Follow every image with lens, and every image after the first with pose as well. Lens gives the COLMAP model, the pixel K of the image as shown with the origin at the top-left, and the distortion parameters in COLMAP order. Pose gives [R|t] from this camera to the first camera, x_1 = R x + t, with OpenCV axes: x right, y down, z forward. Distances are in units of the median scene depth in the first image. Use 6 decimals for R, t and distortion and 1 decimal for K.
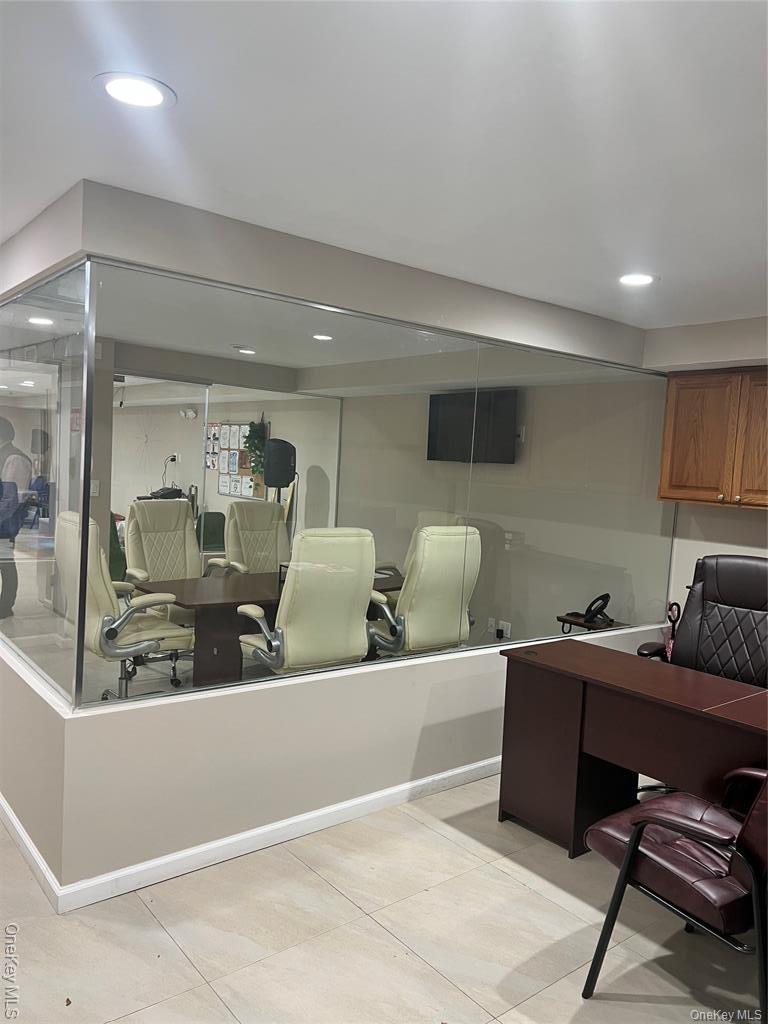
lens RADIAL K [[768.9, 0, 381.7], [0, 768.9, 513.2], [0, 0, 1]] dist [0.029347, -0.020855]
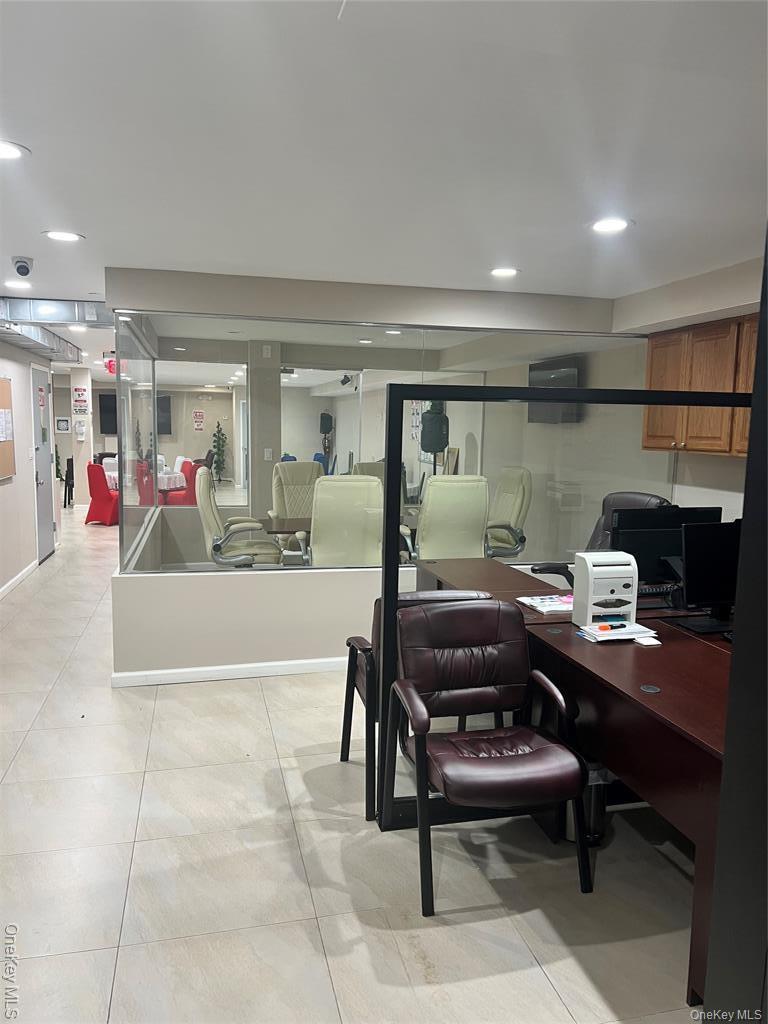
lens RADIAL K [[768.9, 0, 383.2], [0, 768.9, 513.9], [0, 0, 1]] dist [0.029347, -0.020855]
pose [[0.904731, 0.008554, -0.425898, 0.601571], [0.006609, 0.999396, 0.034114, 0.043756], [0.425933, -0.033679, 0.904128, -0.215100]]
